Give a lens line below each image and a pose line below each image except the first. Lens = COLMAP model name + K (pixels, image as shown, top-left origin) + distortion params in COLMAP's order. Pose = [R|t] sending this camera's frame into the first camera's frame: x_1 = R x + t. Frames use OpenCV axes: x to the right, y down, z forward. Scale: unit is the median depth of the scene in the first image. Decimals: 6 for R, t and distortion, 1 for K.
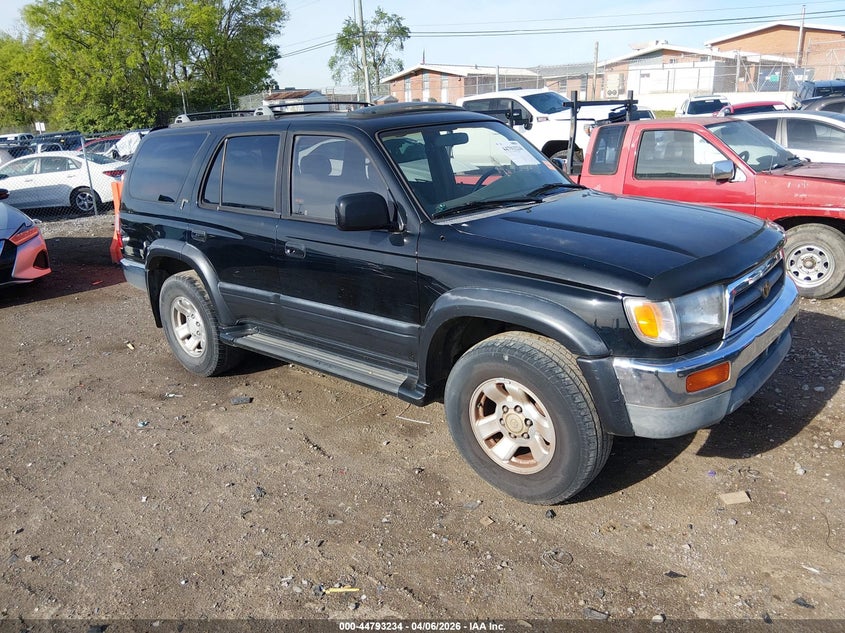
lens RADIAL K [[652.9, 0, 422.5], [0, 652.9, 316.5], [0, 0, 1]] dist [0.001140, -0.001160]
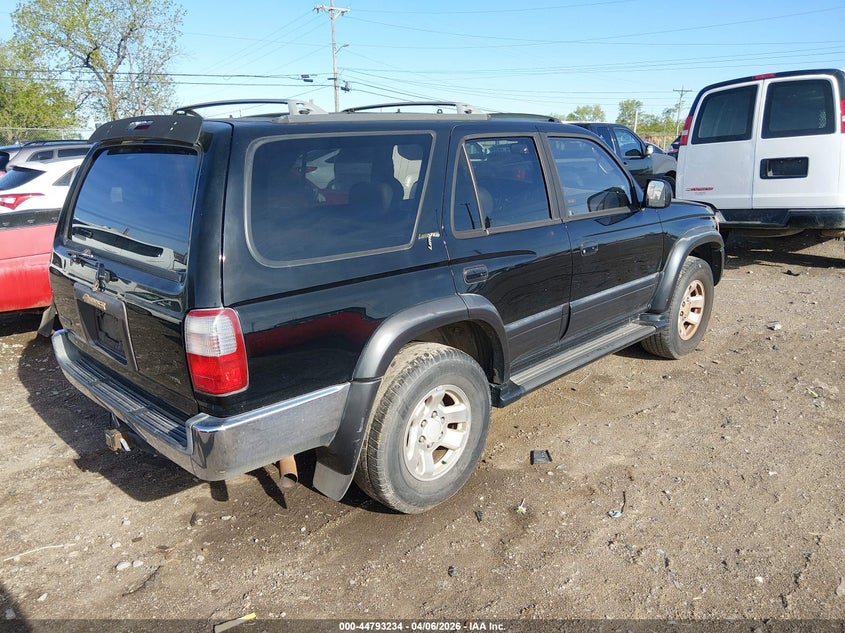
lens RADIAL K [[652.9, 0, 422.5], [0, 652.9, 316.5], [0, 0, 1]] dist [0.001140, -0.001160]
pose [[0.066840, -0.219810, 0.973250, -1.212758], [0.318375, 0.929139, 0.187983, -0.273811], [-0.945606, 0.297294, 0.132086, 1.135117]]
